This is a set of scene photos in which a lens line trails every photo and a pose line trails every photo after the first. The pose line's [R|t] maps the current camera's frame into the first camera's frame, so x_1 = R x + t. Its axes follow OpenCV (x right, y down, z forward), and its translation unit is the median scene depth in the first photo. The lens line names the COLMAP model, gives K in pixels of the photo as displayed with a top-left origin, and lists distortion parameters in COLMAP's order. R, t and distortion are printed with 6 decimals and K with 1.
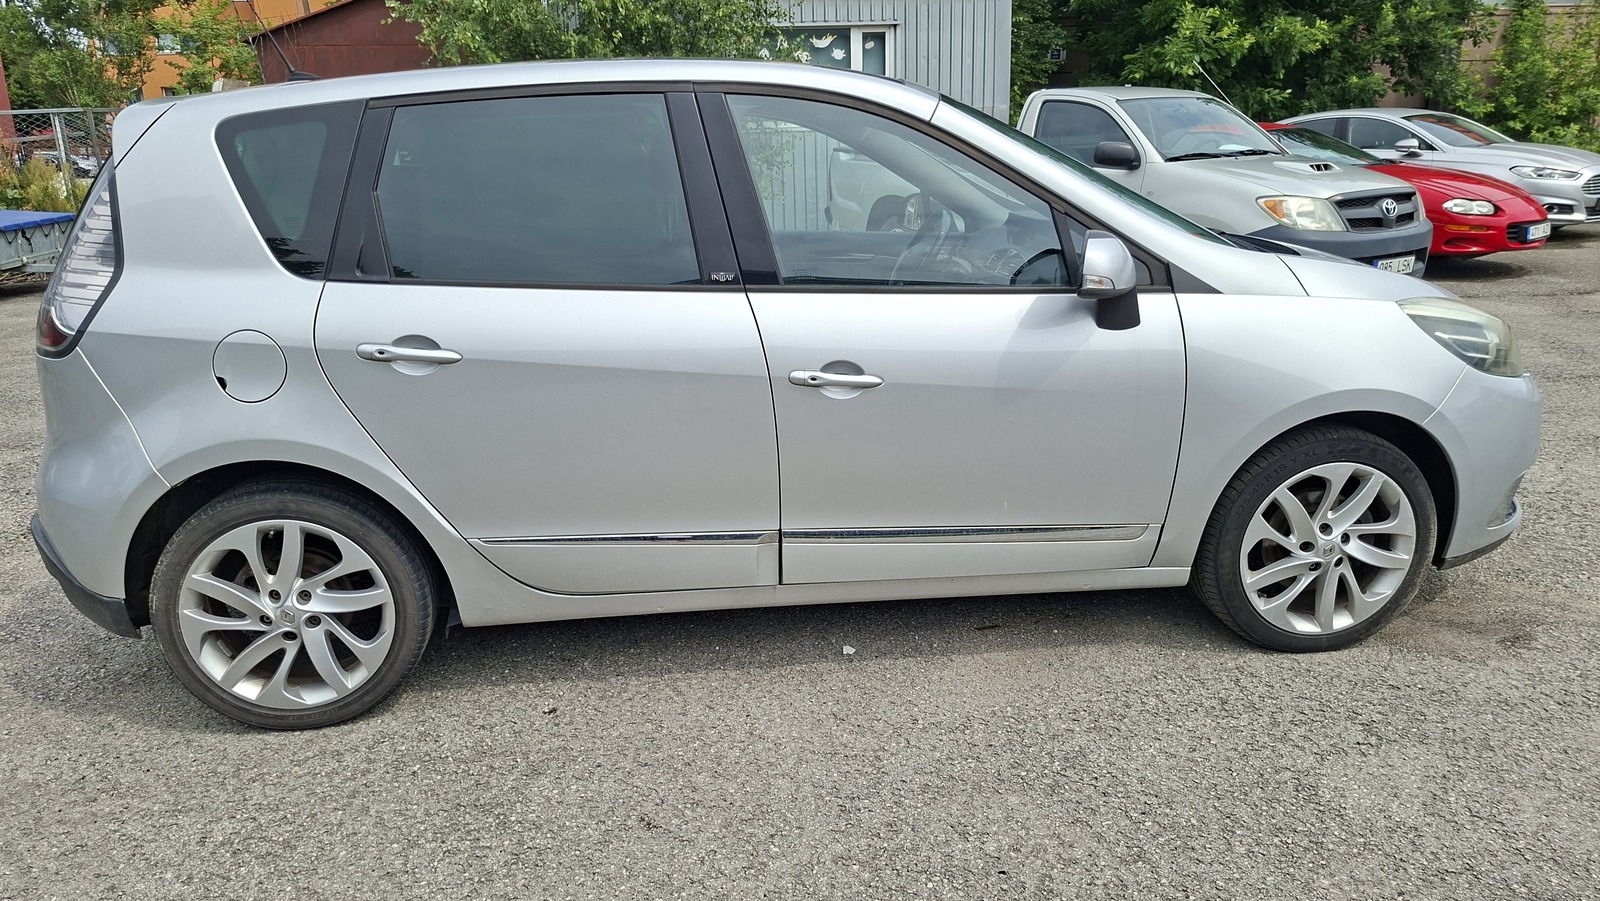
lens RADIAL K [[1083.2, 0, 792.6], [0, 1083.2, 447.9], [0, 0, 1]] dist [0.133930, -0.162487]
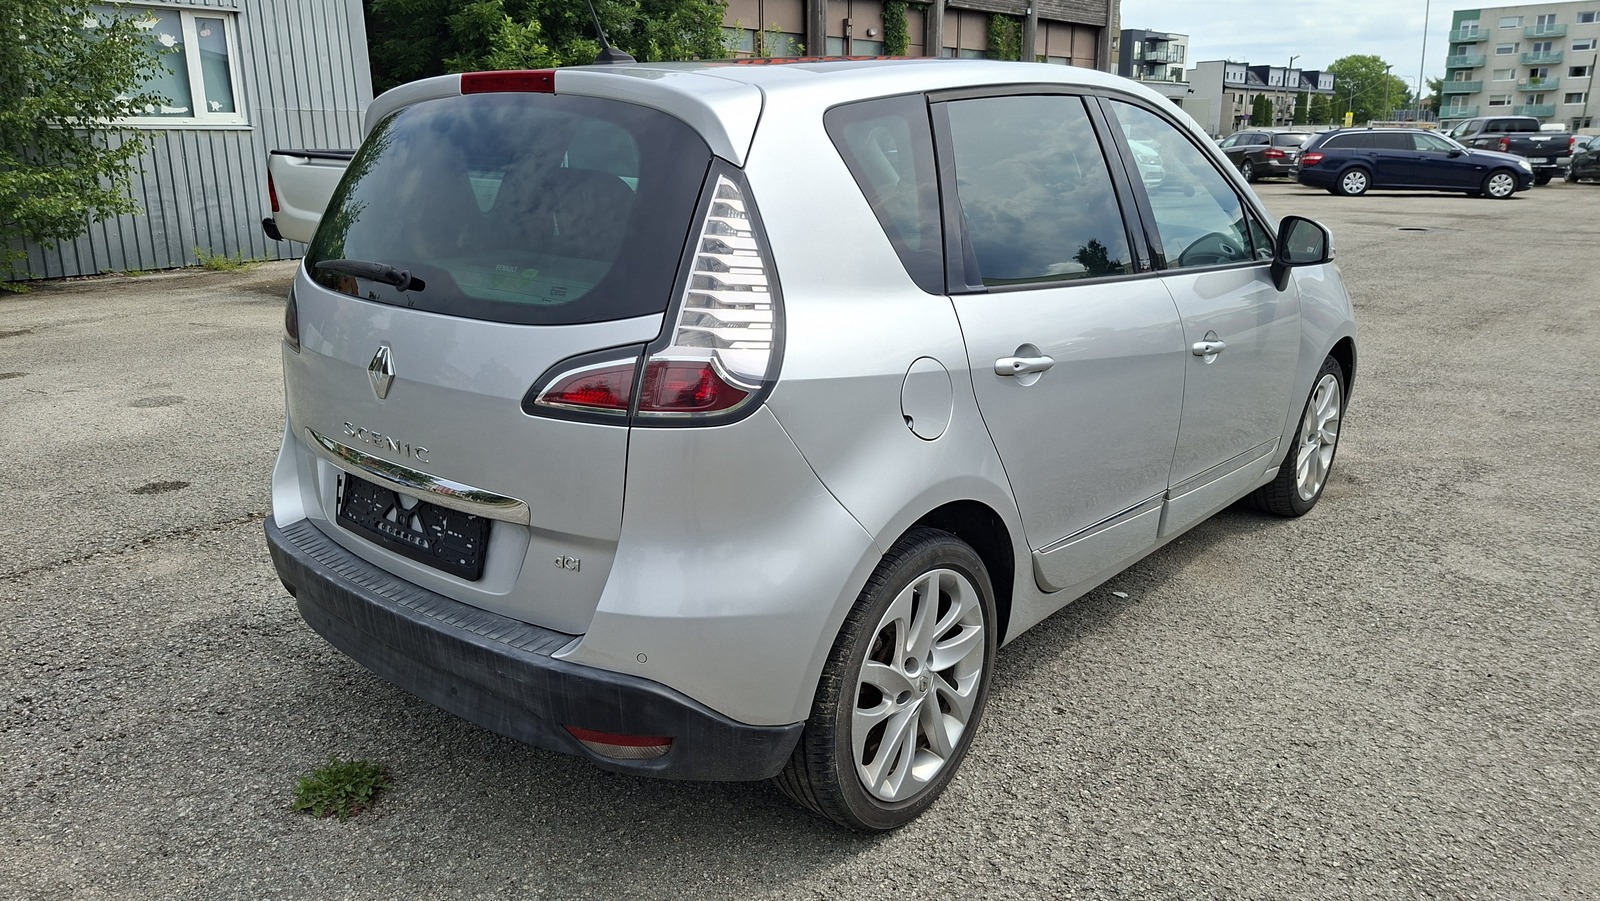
lens RADIAL K [[1083.2, 0, 792.6], [0, 1083.2, 447.9], [0, 0, 1]] dist [0.133930, -0.162487]
pose [[0.735740, -0.157736, 0.658639, -1.053845], [0.166729, 0.984755, 0.049591, -0.088821], [-0.656421, 0.073328, 0.750823, 0.406555]]
